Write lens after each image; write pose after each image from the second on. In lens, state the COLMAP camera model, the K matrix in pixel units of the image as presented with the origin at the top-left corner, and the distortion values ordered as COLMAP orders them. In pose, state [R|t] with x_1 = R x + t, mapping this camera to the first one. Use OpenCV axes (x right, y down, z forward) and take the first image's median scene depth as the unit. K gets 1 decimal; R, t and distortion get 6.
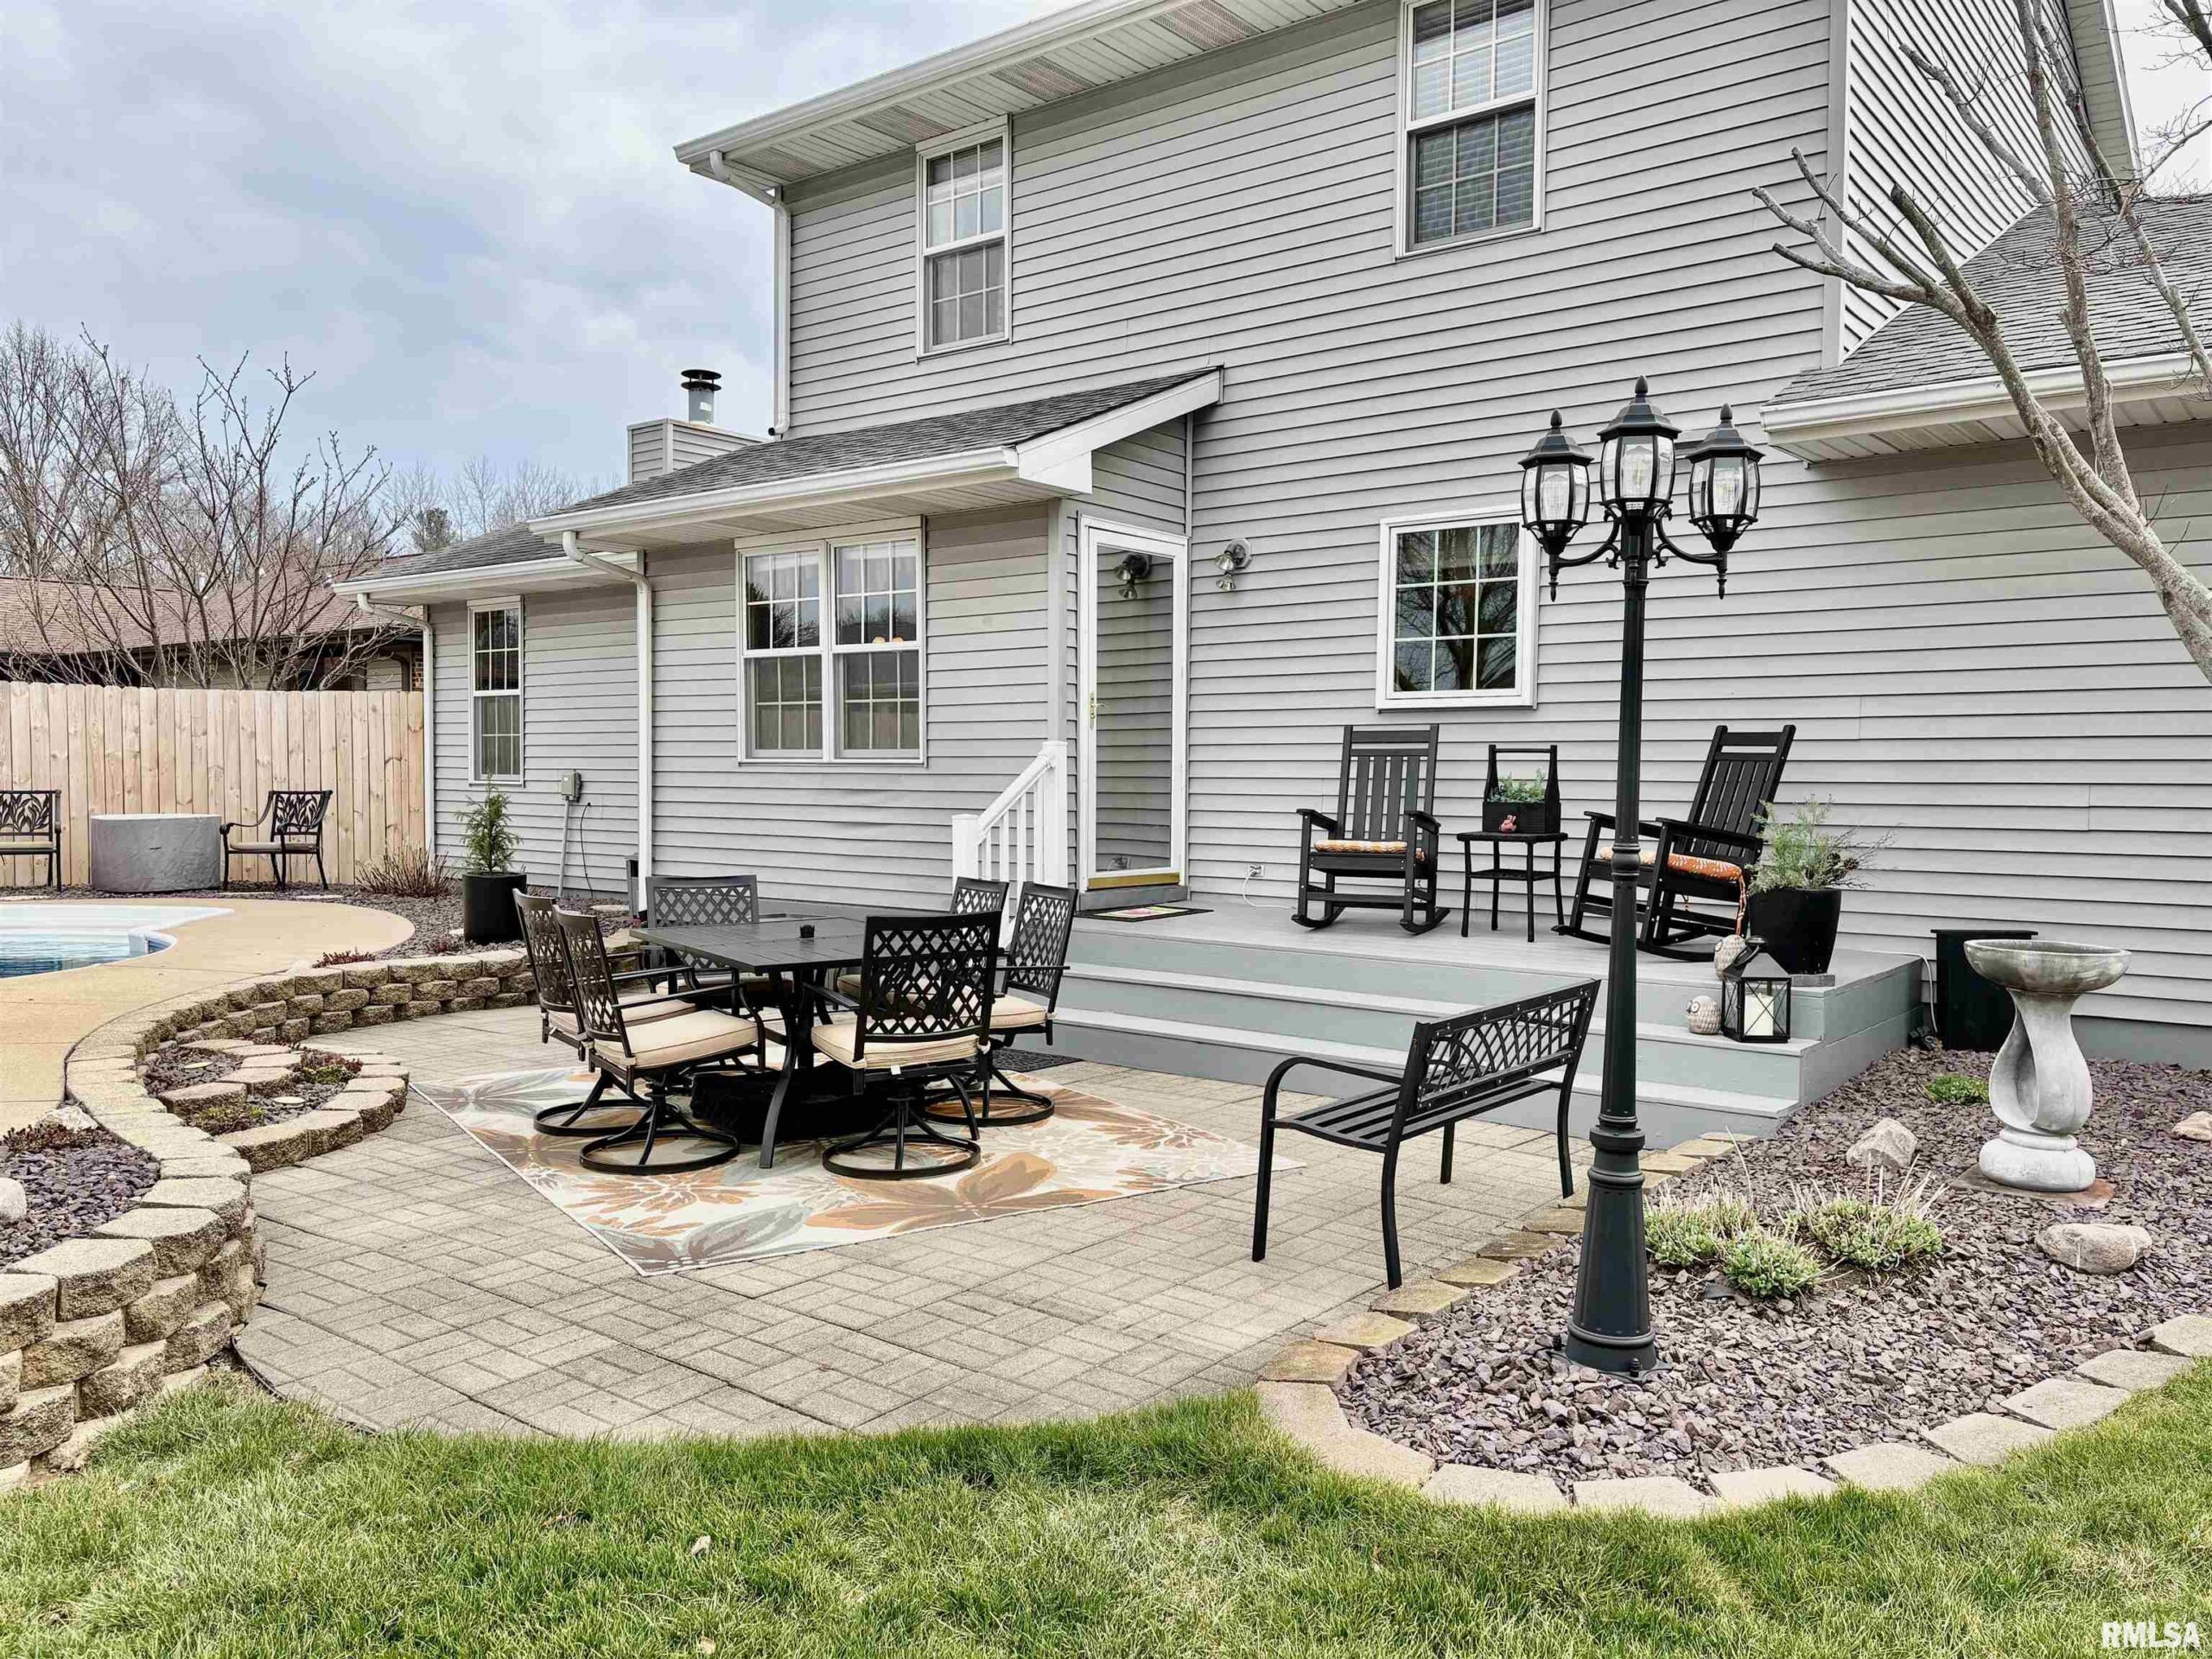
lens RADIAL K [[1662.1, 0, 1109.2], [0, 1662.1, 841.8], [0, 0, 1]] dist [0.067864, -0.087151]
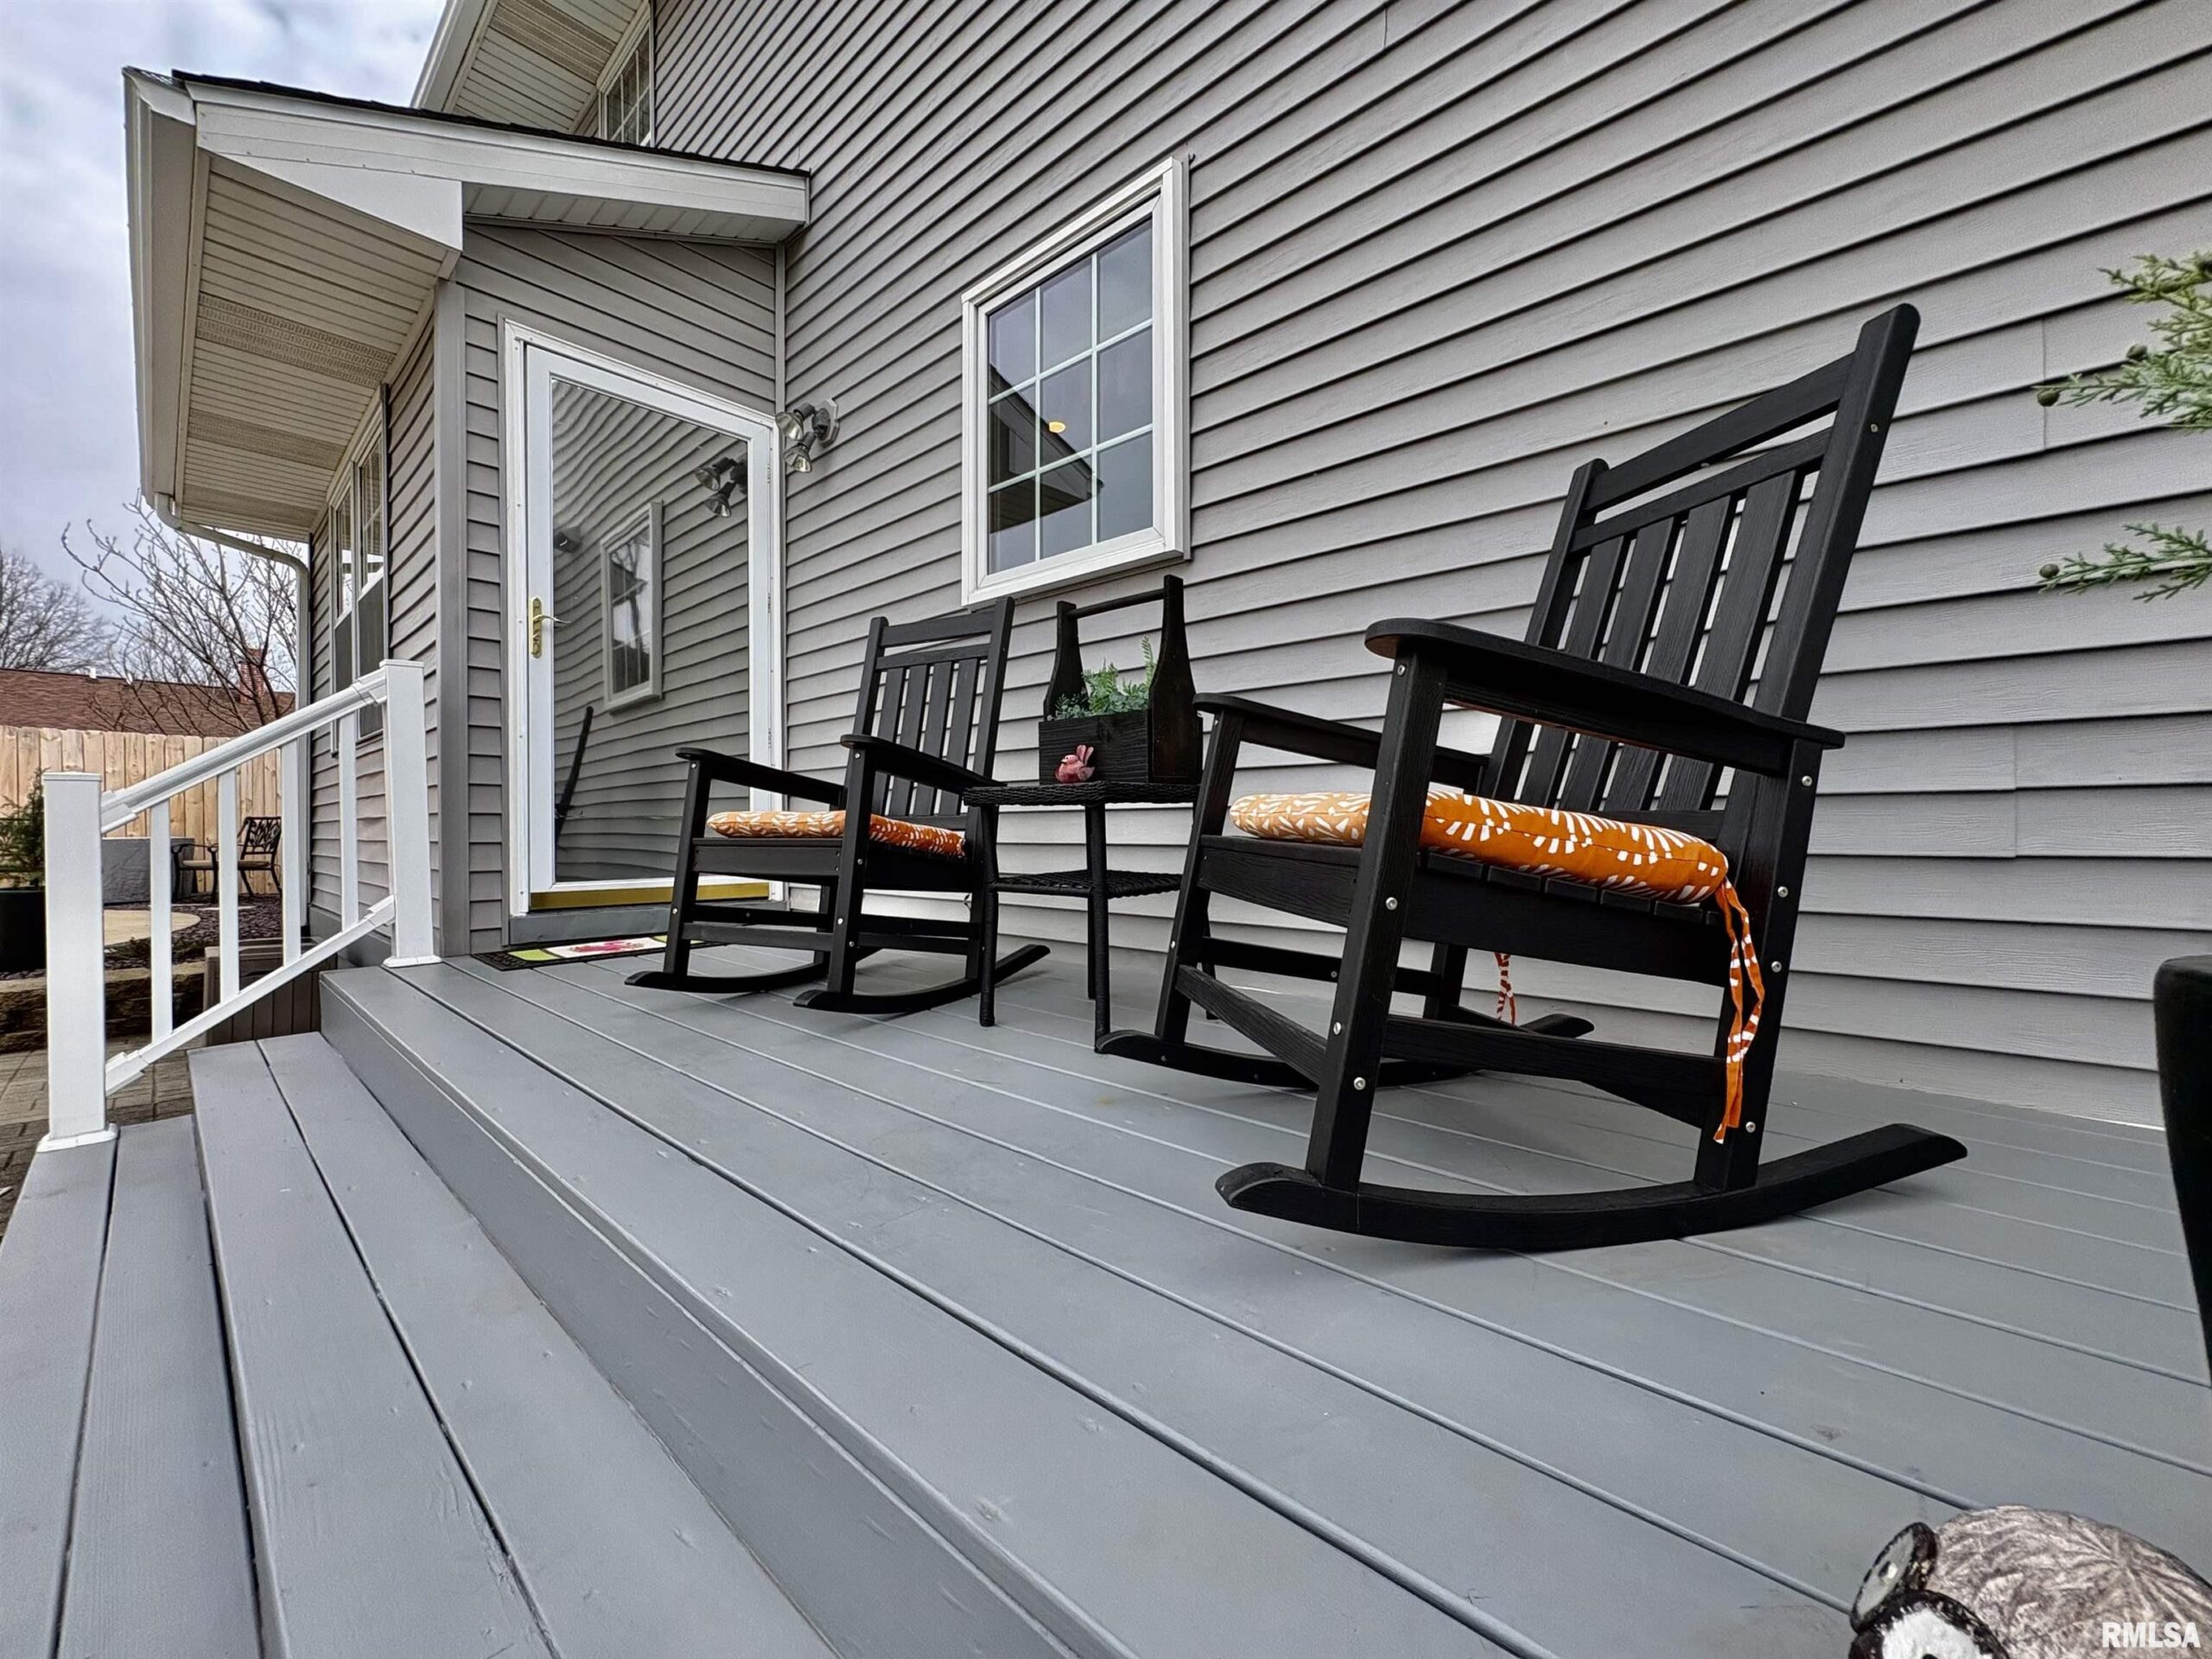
lens RADIAL K [[882.3, 0, 1102.4], [0, 882.3, 827.2], [0, 0, 1]] dist [0.000911, 0.000380]
pose [[0.996352, -0.013588, -0.084251, 0.236229], [0.010099, 0.999079, -0.041700, 0.013620], [0.084740, 0.040697, 0.995572, 0.688306]]
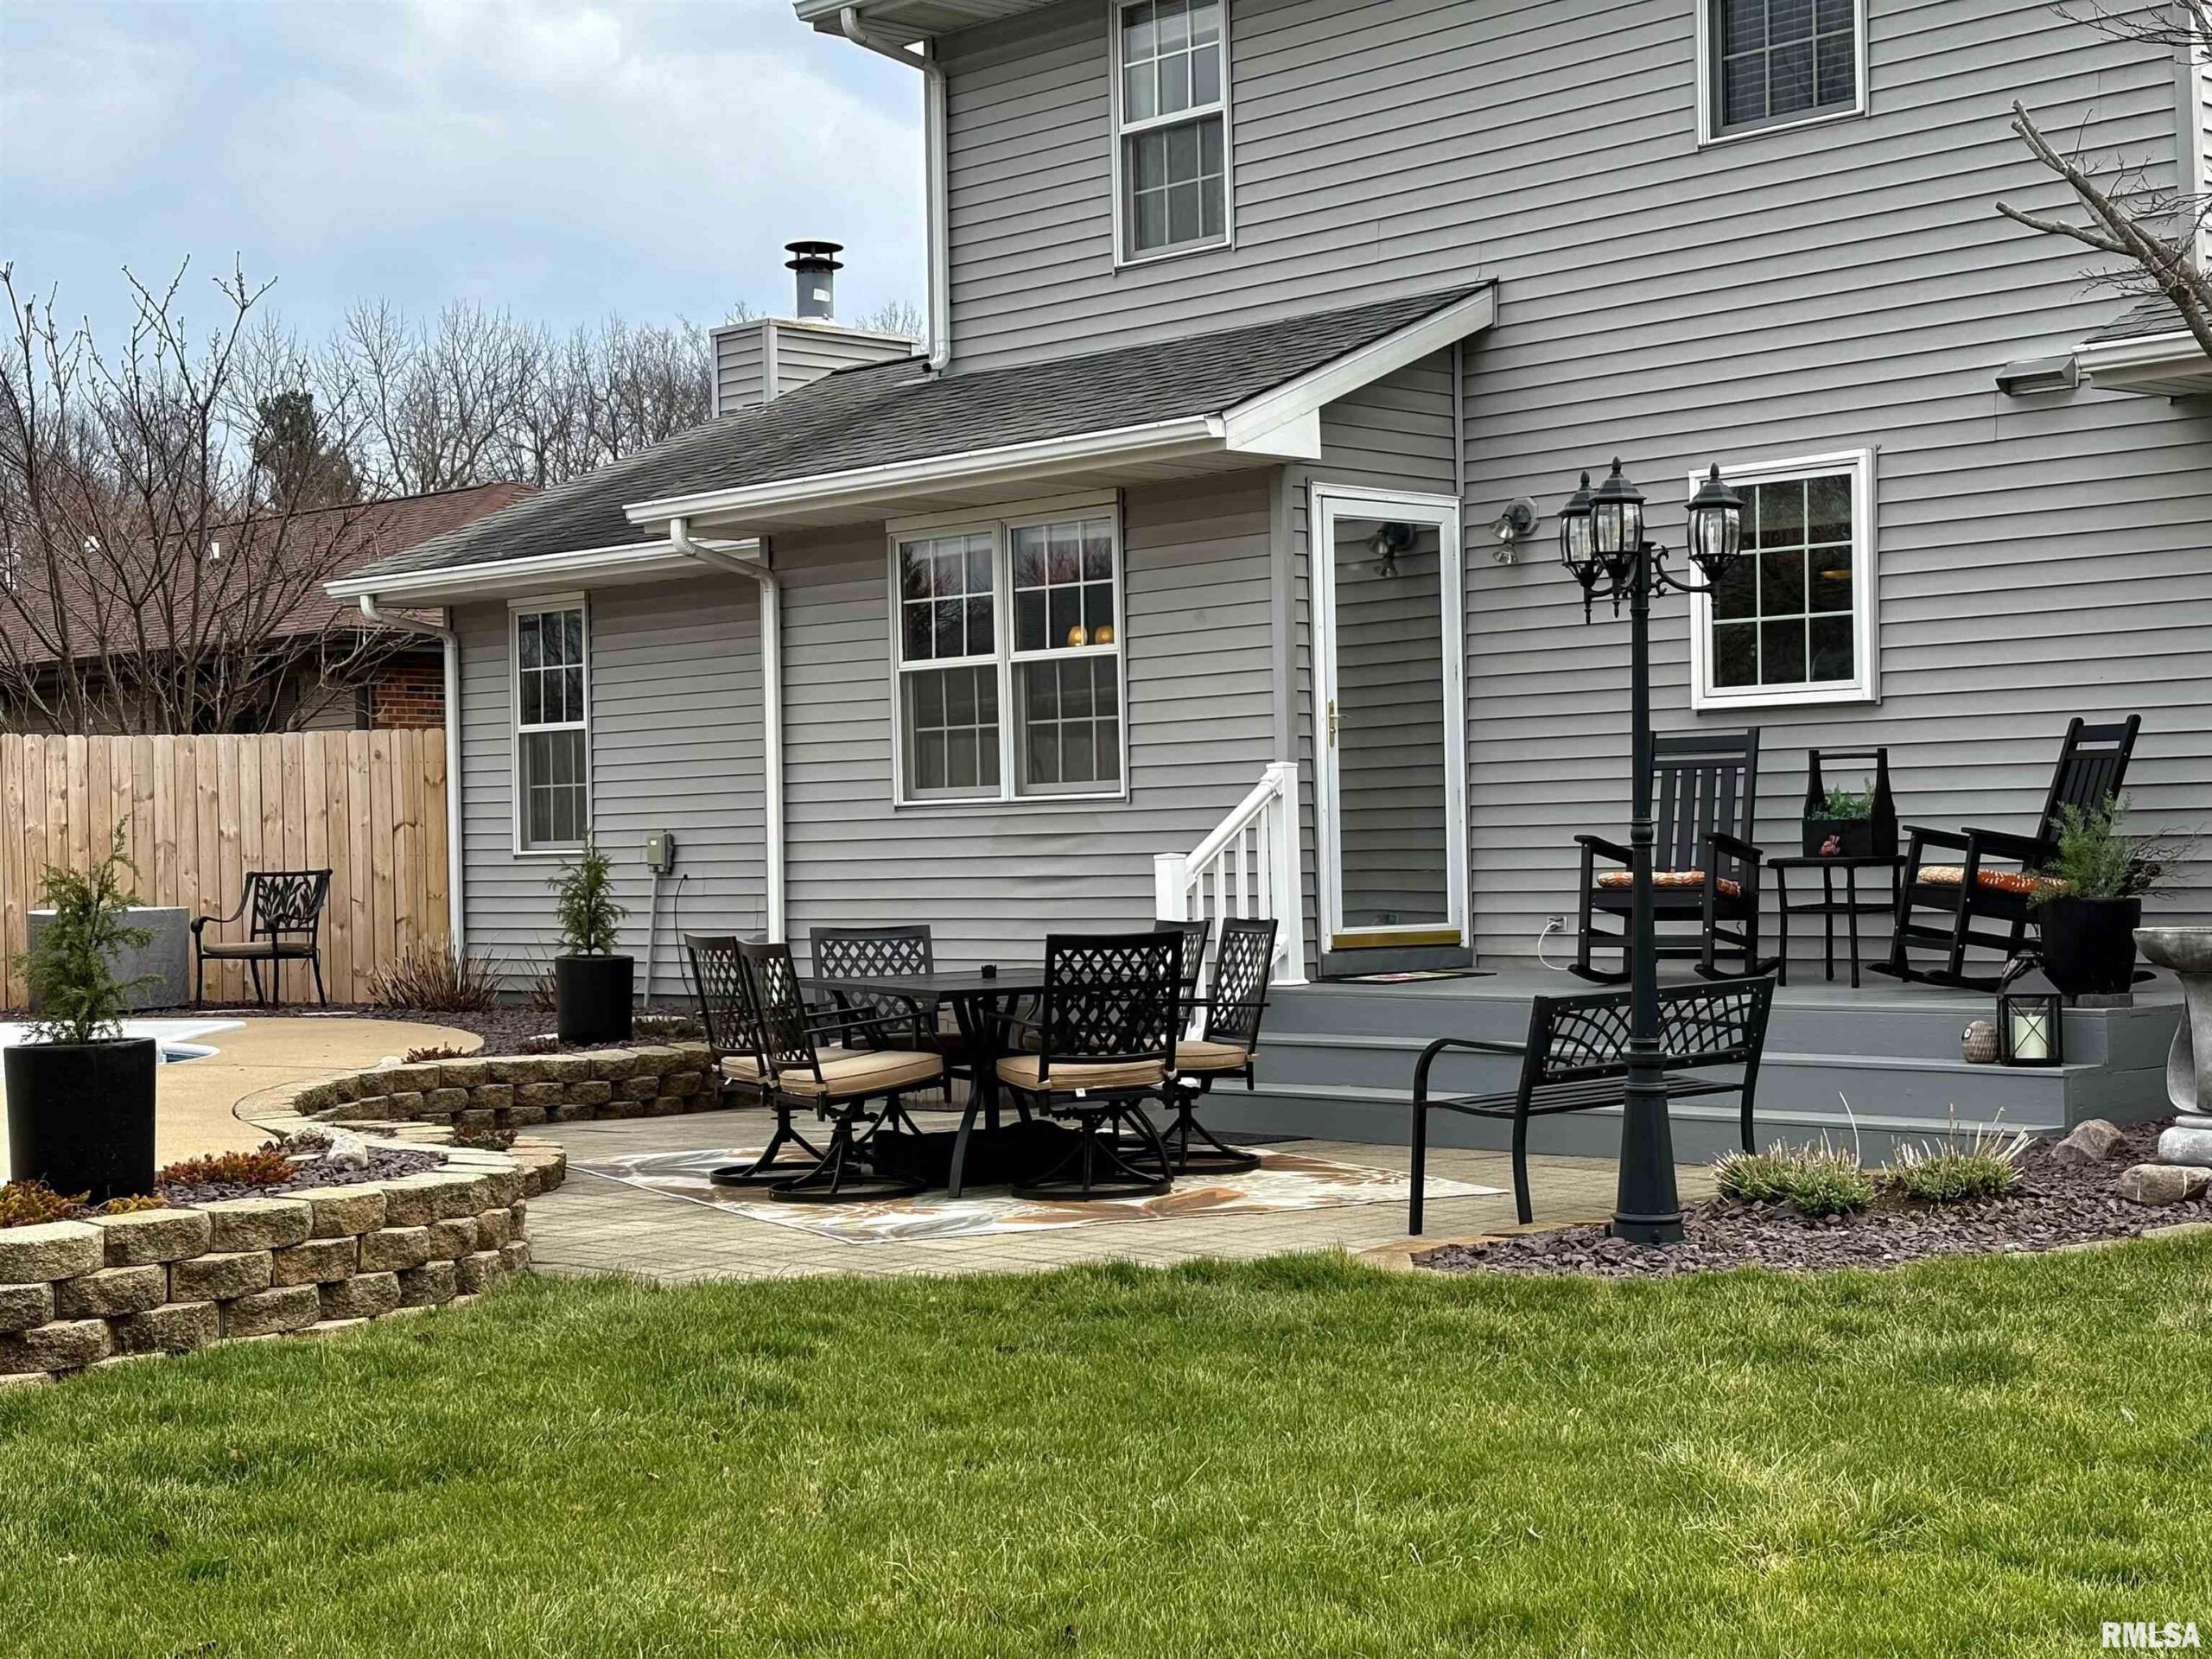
lens RADIAL K [[3377.9, 0, 1106.0], [0, 3377.9, 829.5], [0, 0, 1]] dist [0.149208, 0.010146]
pose [[0.990051, -0.027912, -0.137914, 0.105444], [0.021134, 0.998507, -0.050370, 0.051340], [0.139114, 0.046954, 0.989163, -0.623135]]
